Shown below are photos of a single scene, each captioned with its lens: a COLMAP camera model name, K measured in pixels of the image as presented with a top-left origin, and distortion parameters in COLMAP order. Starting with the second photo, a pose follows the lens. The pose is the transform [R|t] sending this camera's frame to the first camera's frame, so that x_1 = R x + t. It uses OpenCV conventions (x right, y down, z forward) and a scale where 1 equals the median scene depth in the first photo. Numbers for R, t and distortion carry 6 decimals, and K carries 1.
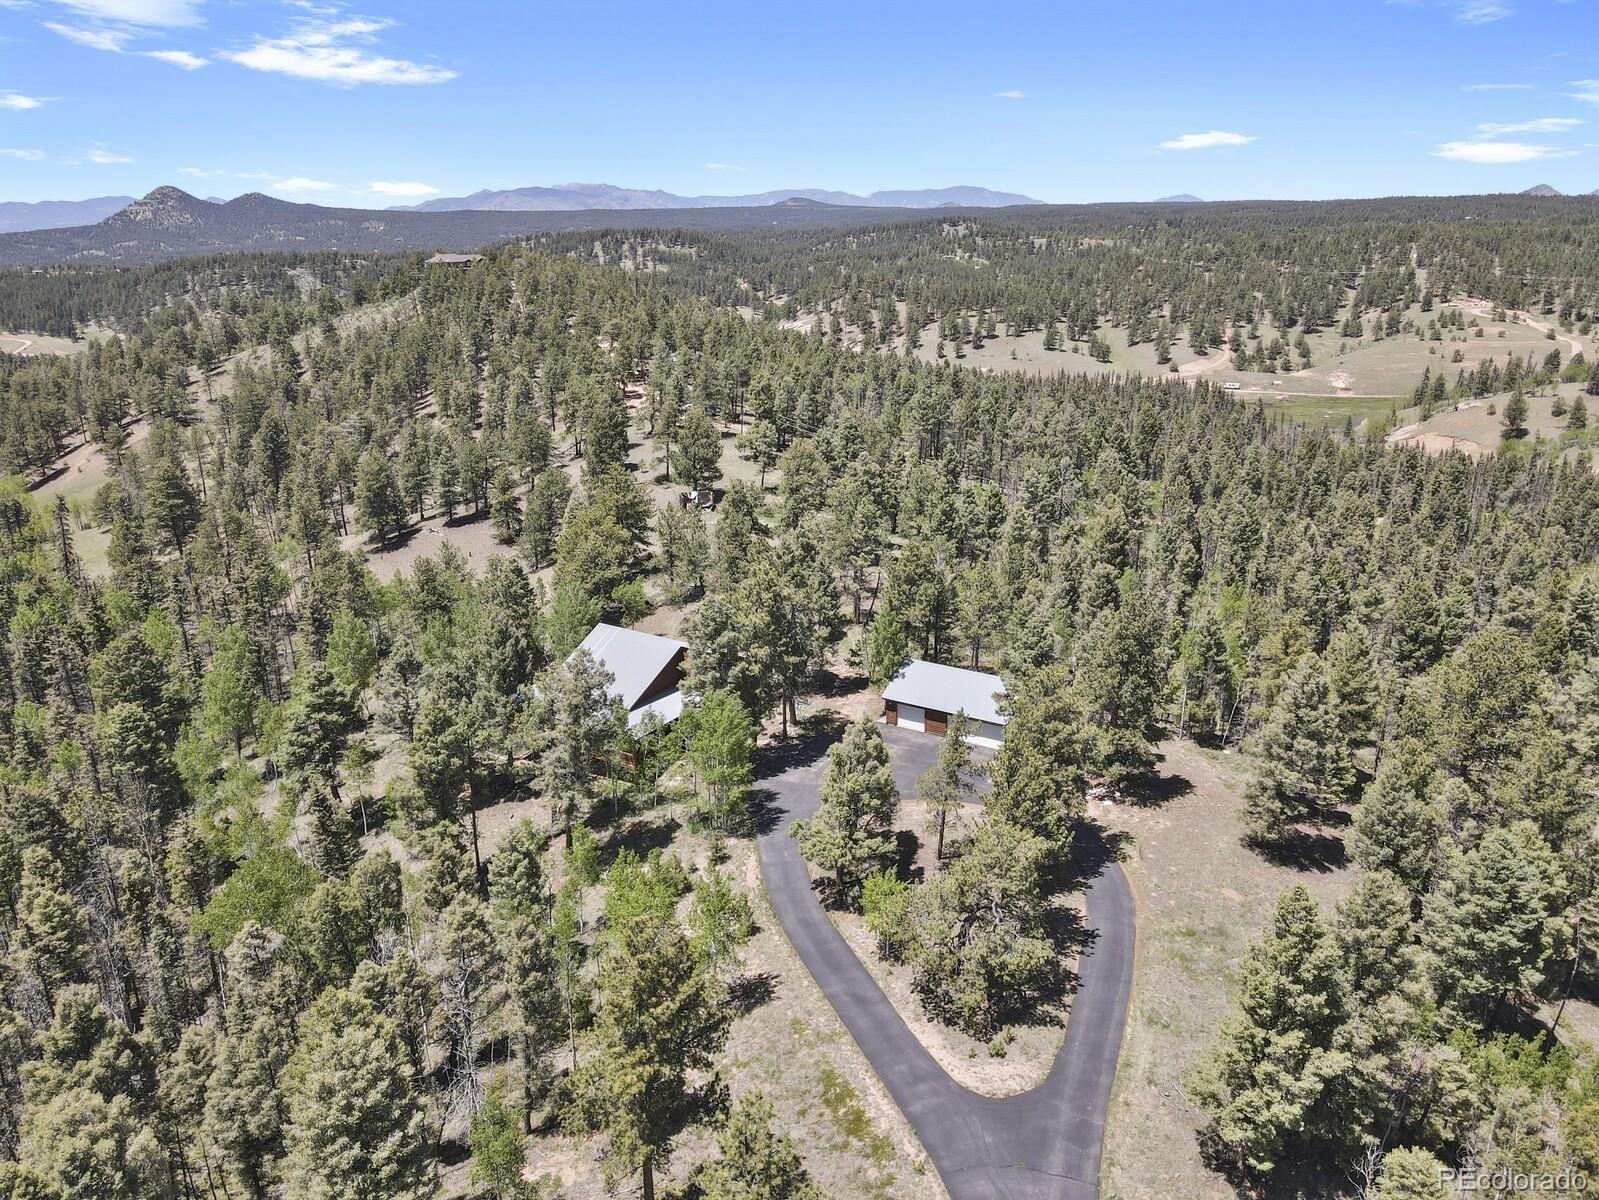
lens RADIAL K [[1147.6, 0, 799.5], [0, 1147.6, 600.0], [0, 0, 1]] dist [-0.008136, 0.028808]
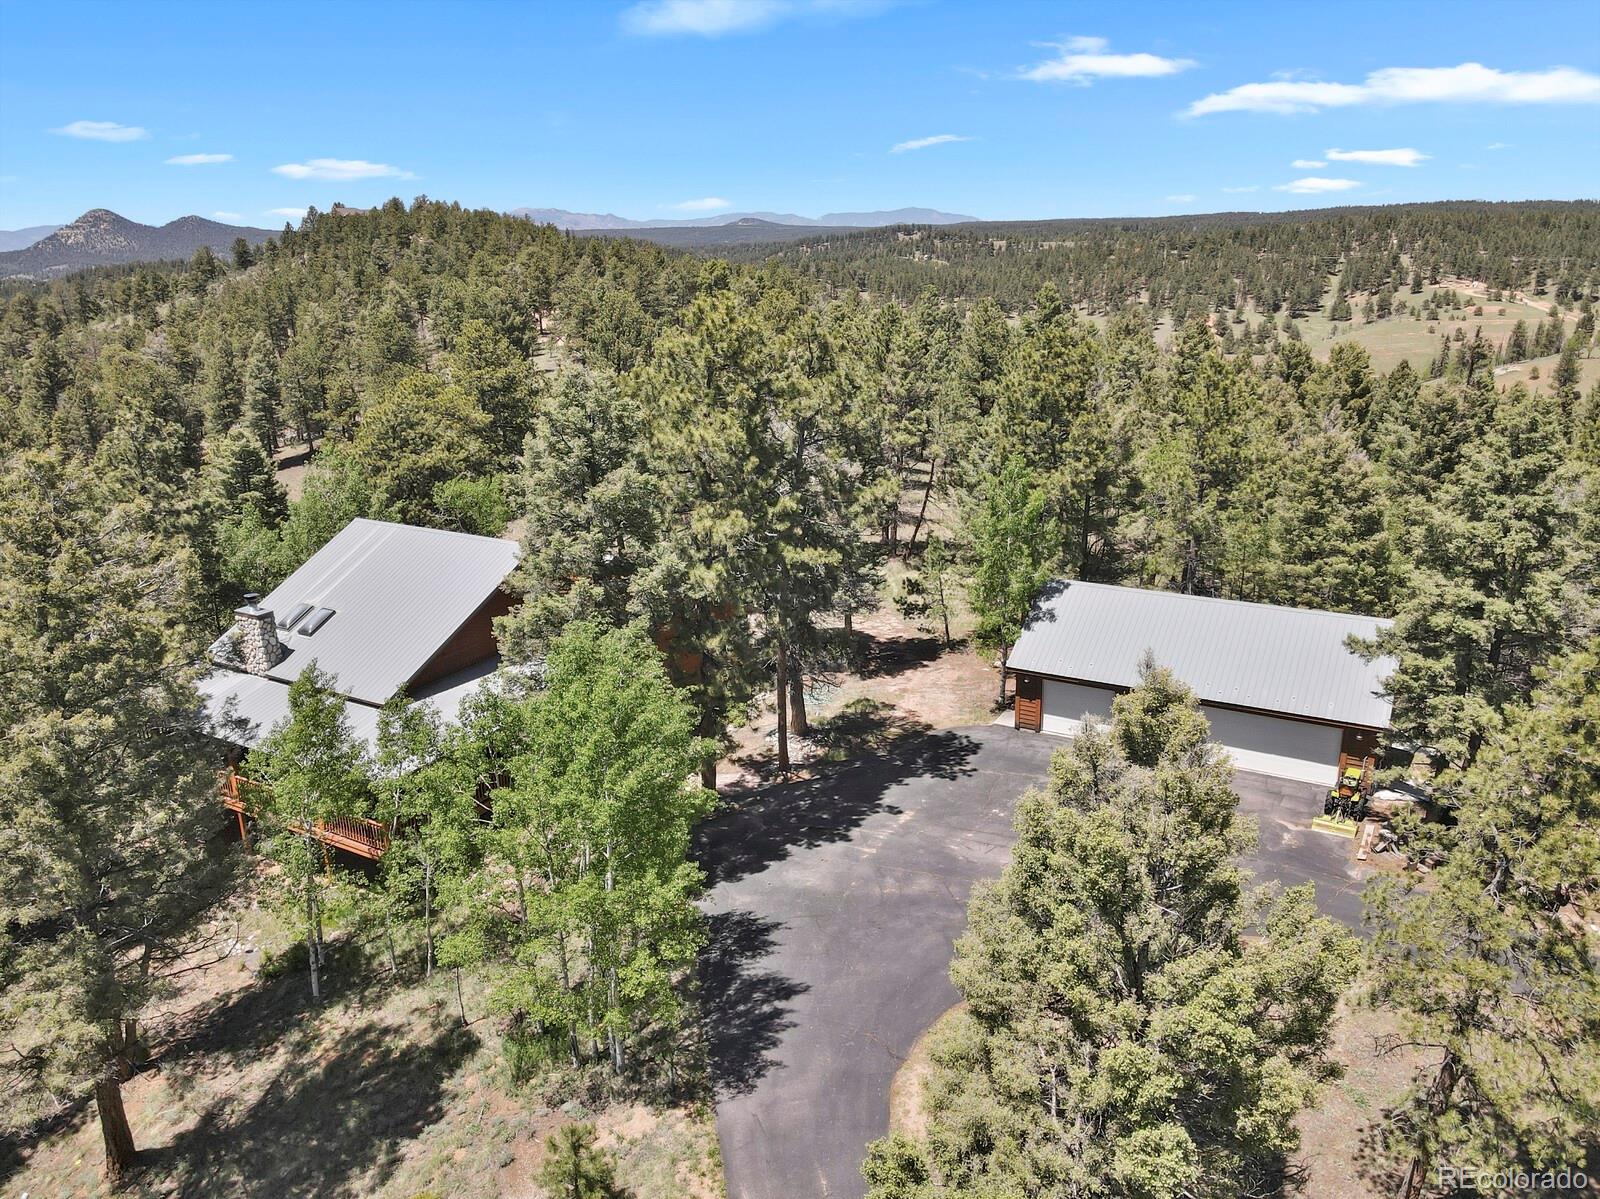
lens RADIAL K [[1152.9, 0, 800.0], [0, 1152.9, 599.5], [0, 0, 1]] dist [0.006012, 0.000331]
pose [[0.999132, -0.020342, 0.036353, -0.005092], [0.021022, 0.999609, -0.018434, 0.016760], [-0.035964, 0.019183, 0.999169, 0.144967]]
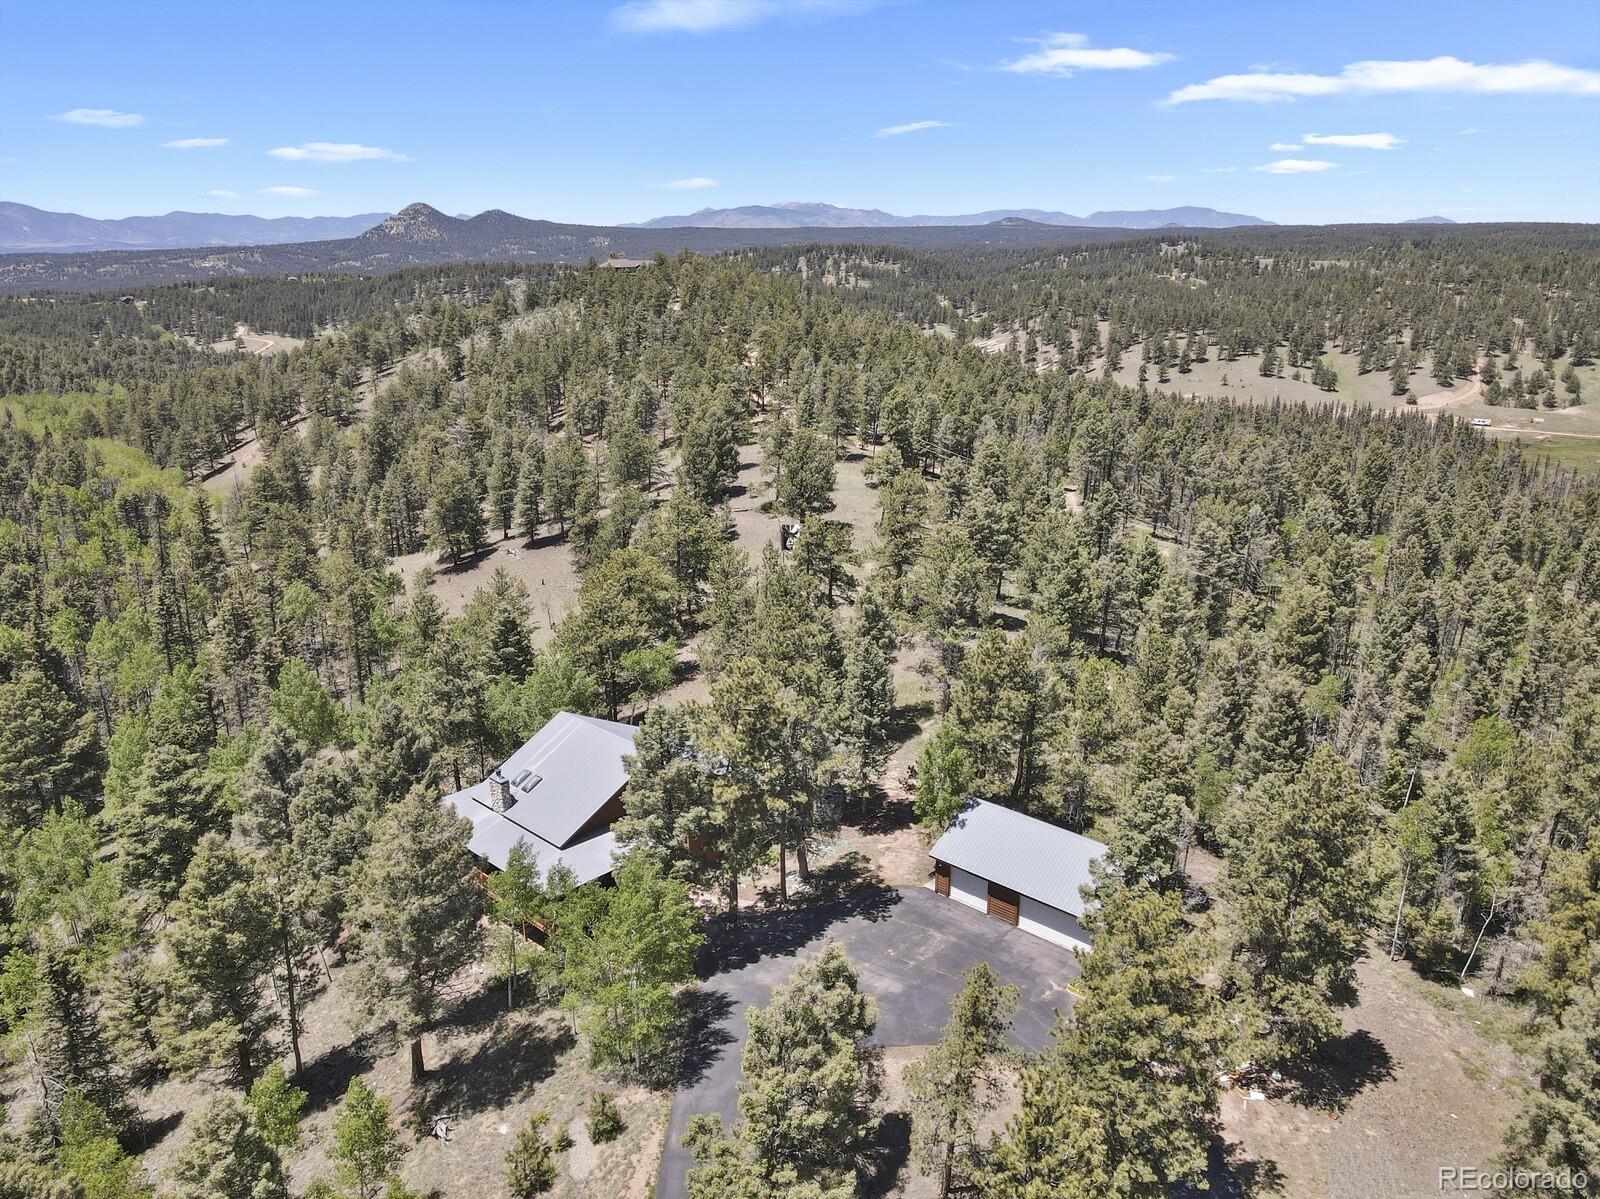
lens RADIAL K [[1148.3, 0, 800.0], [0, 1148.3, 599.5], [0, 0, 1]] dist [-0.008136, 0.028808]
pose [[0.984526, 0.060891, -0.164322, 0.025111], [-0.063441, 0.997932, -0.010309, -0.014262], [0.163355, 0.020574, 0.986353, 0.077379]]
